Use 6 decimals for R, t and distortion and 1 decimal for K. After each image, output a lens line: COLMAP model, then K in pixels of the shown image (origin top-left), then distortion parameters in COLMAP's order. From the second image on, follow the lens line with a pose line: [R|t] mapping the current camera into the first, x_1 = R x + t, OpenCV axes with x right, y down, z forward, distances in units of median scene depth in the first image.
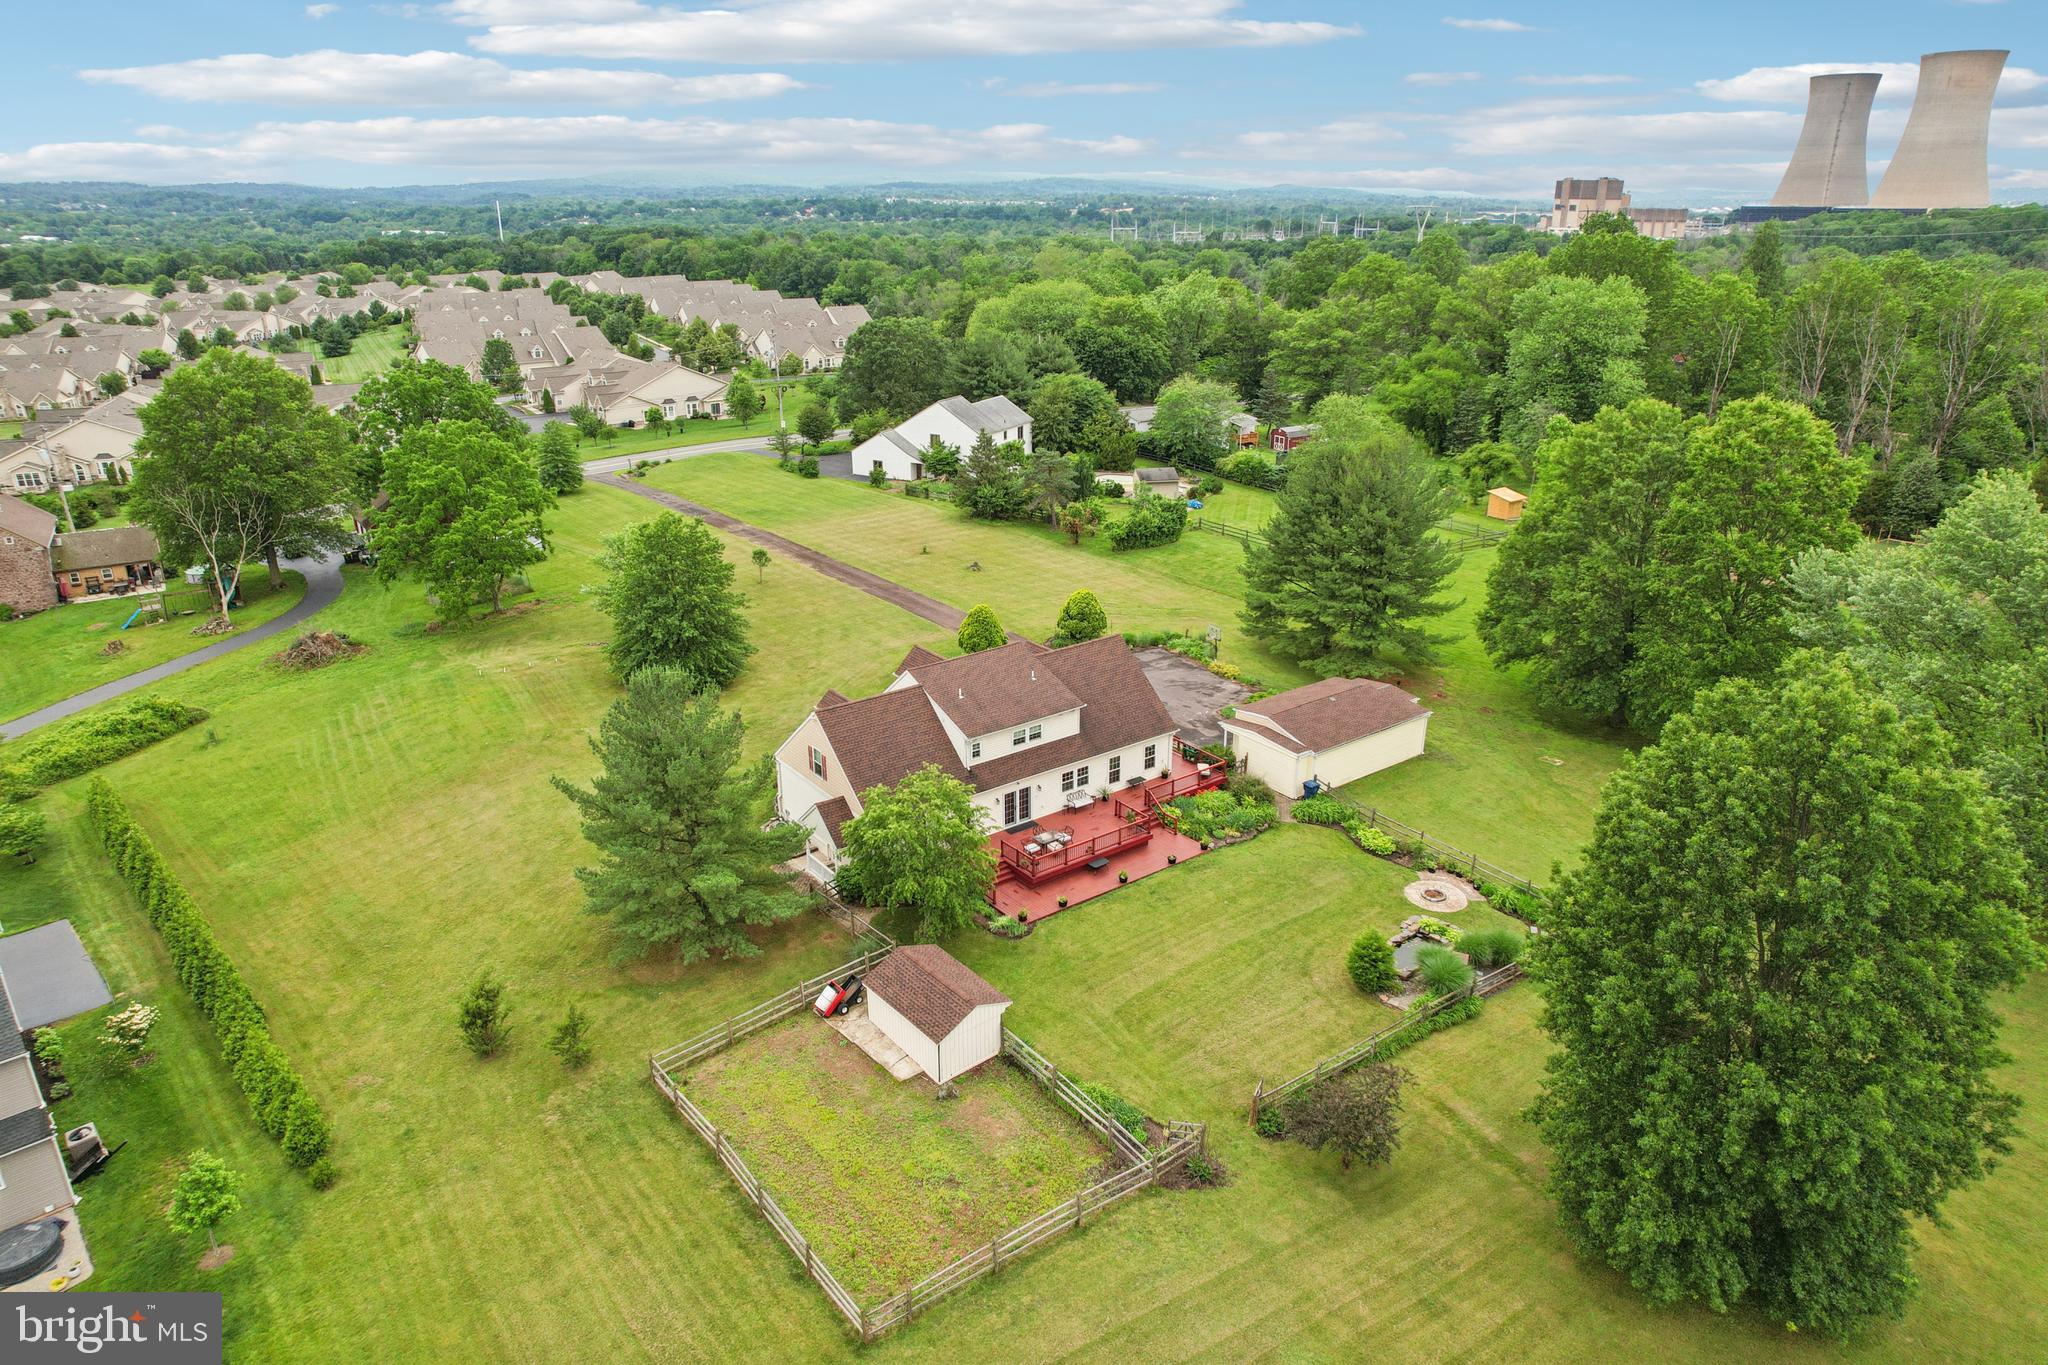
lens RADIAL K [[1303.6, 0, 1024.0], [0, 1303.6, 682.5], [0, 0, 1]] dist [-0.073522, 0.060352]
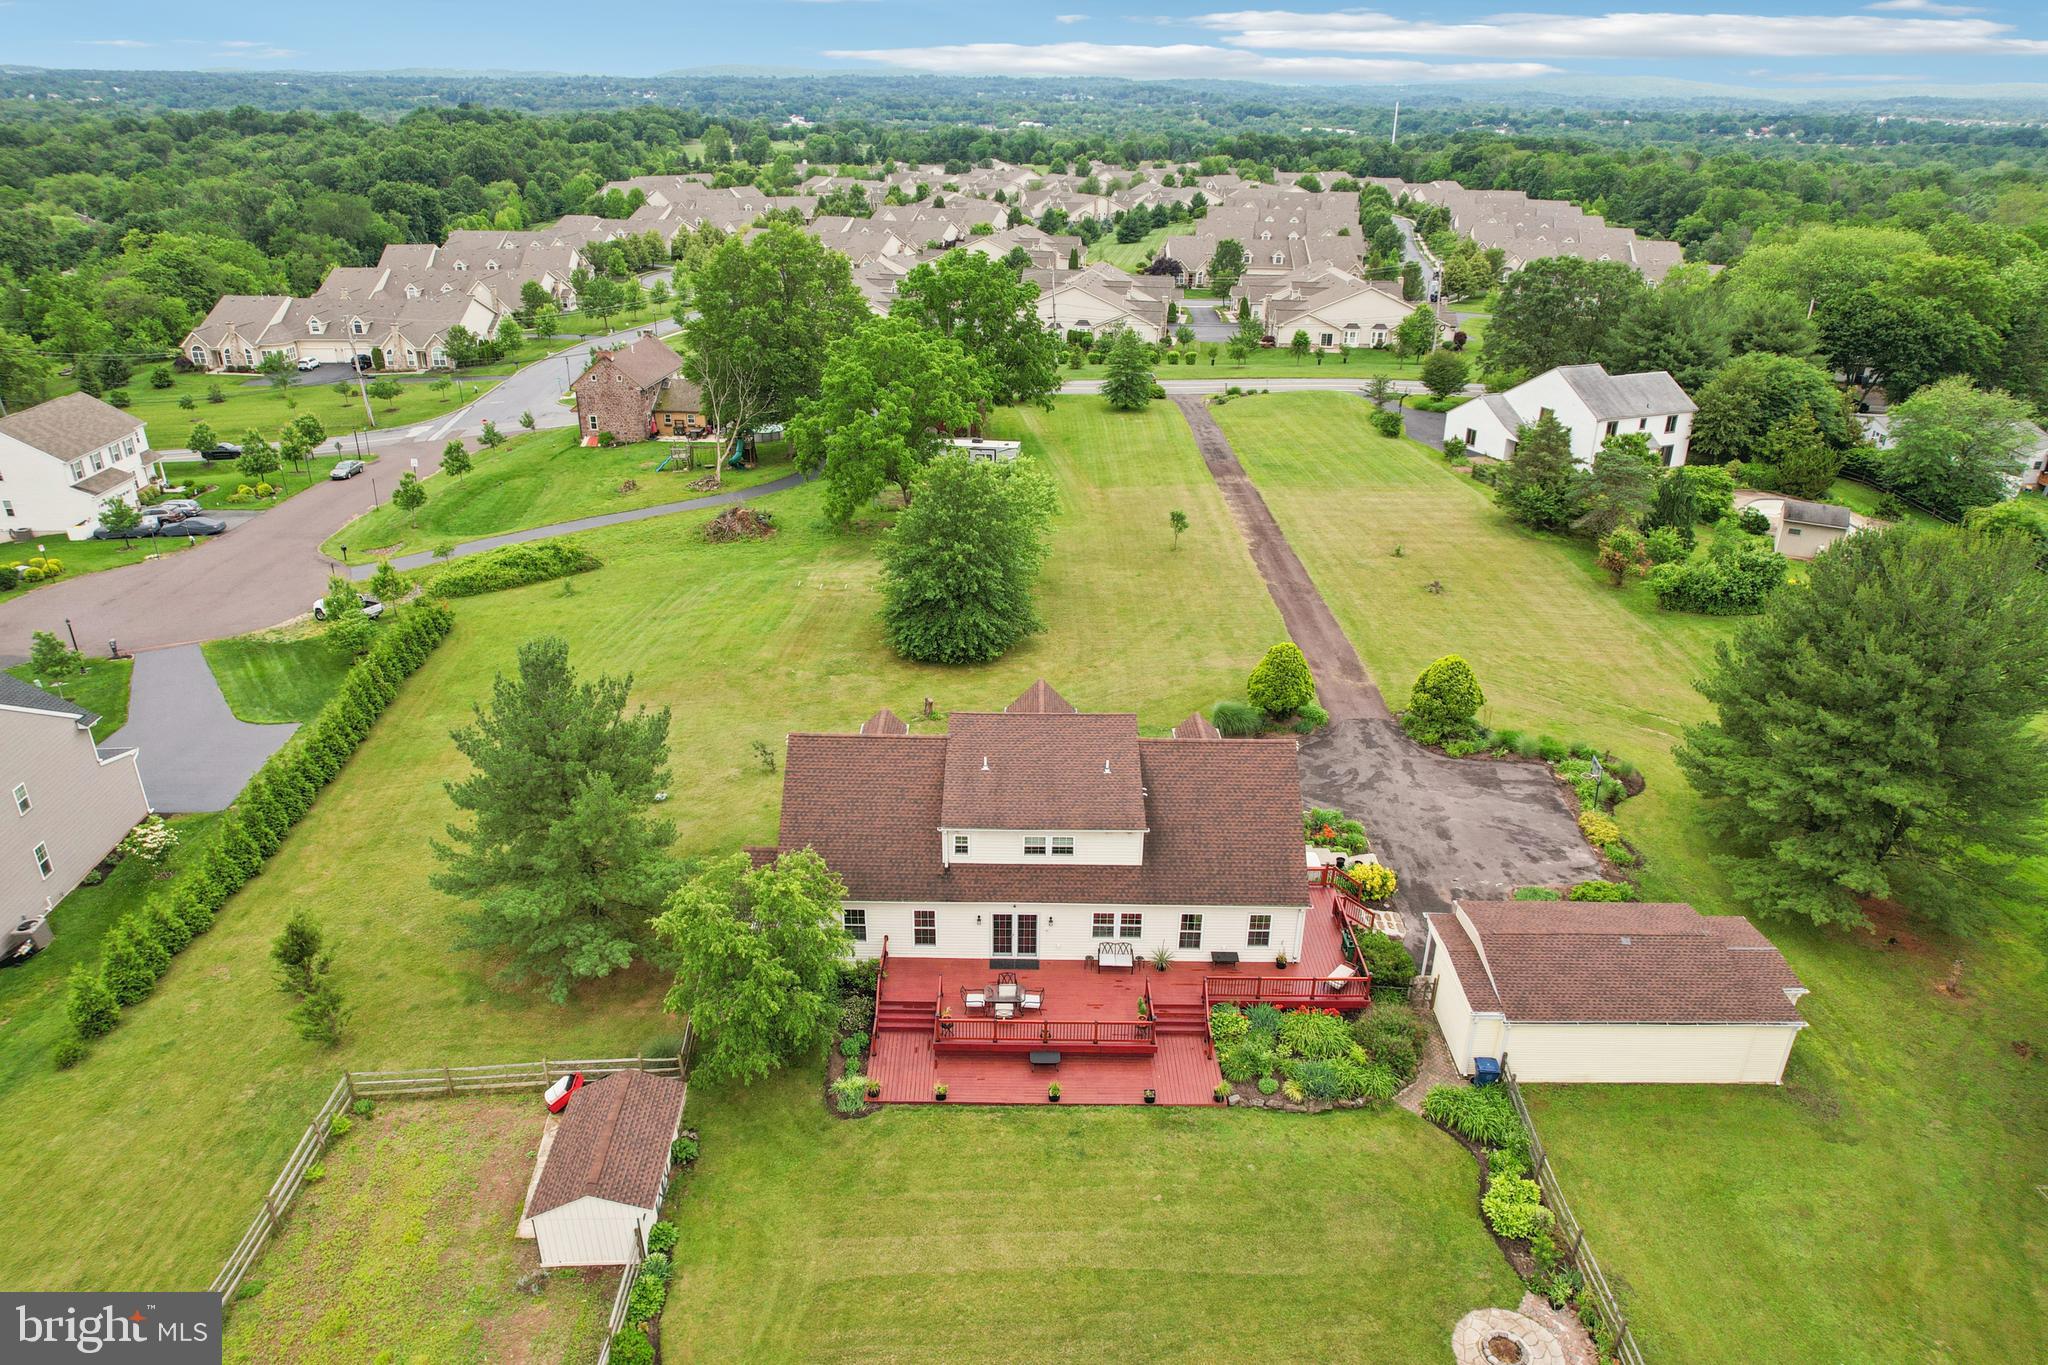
lens RADIAL K [[1338.3, 0, 1024.0], [0, 1338.3, 682.5], [0, 0, 1]] dist [-0.073115, 0.064360]
pose [[0.799458, 0.257815, -0.542585, 0.255372], [-0.228608, 0.965833, 0.122090, -0.092281], [0.555522, 0.026434, 0.831081, 0.268350]]
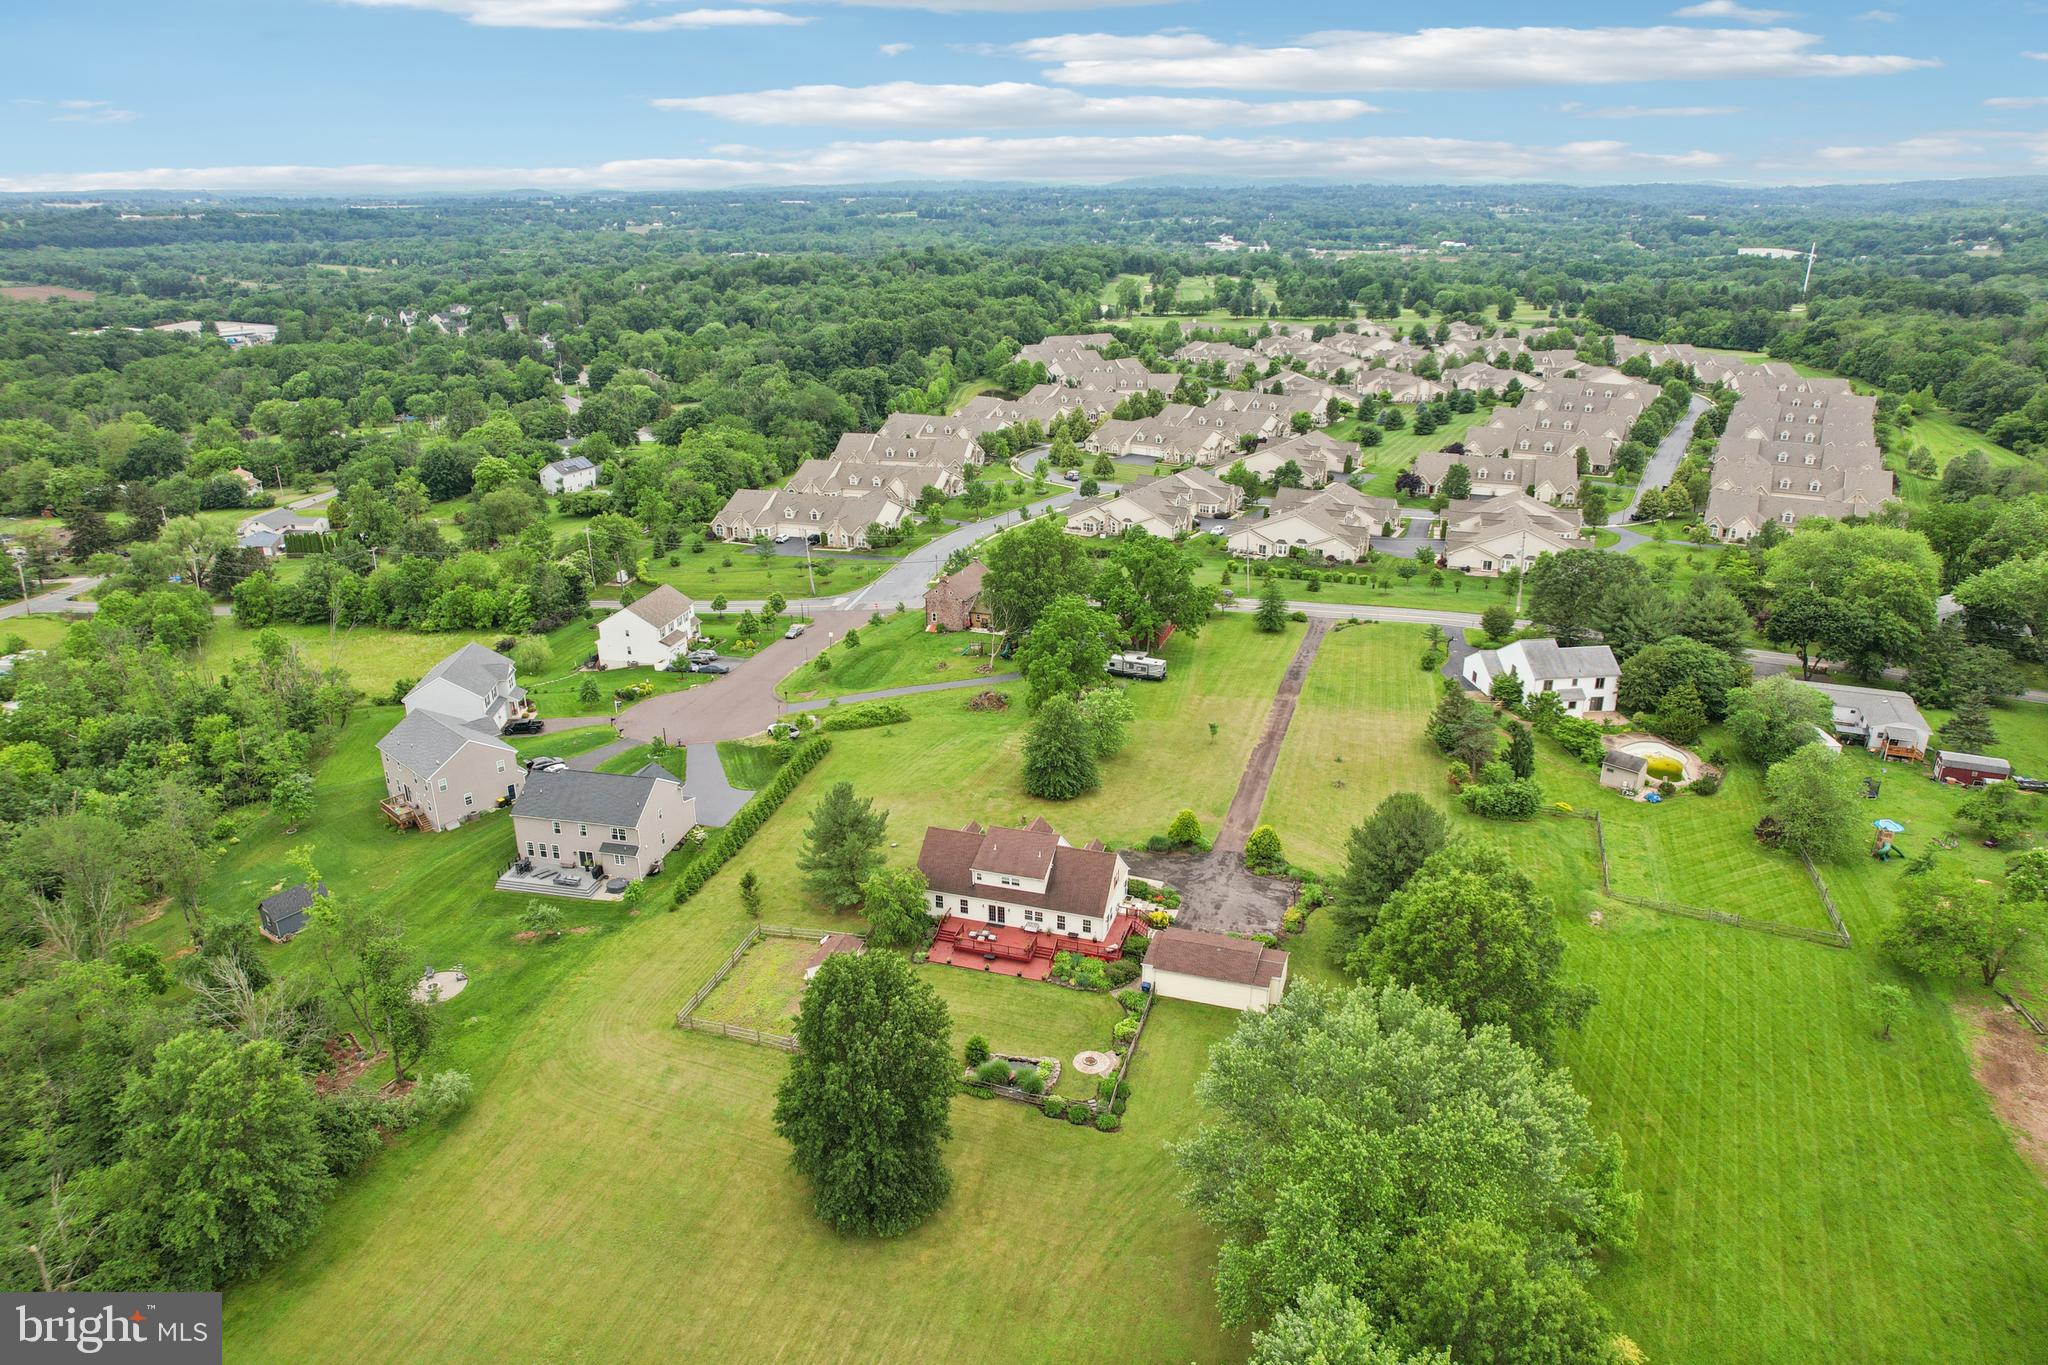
lens RADIAL K [[1303.6, 0, 1024.0], [0, 1303.6, 682.5], [0, 0, 1]] dist [-0.073522, 0.060352]
pose [[0.577406, 0.288403, -0.763823, 0.951655], [-0.288074, 0.947330, 0.139924, -0.348288], [0.763947, 0.139245, 0.630076, -0.142166]]
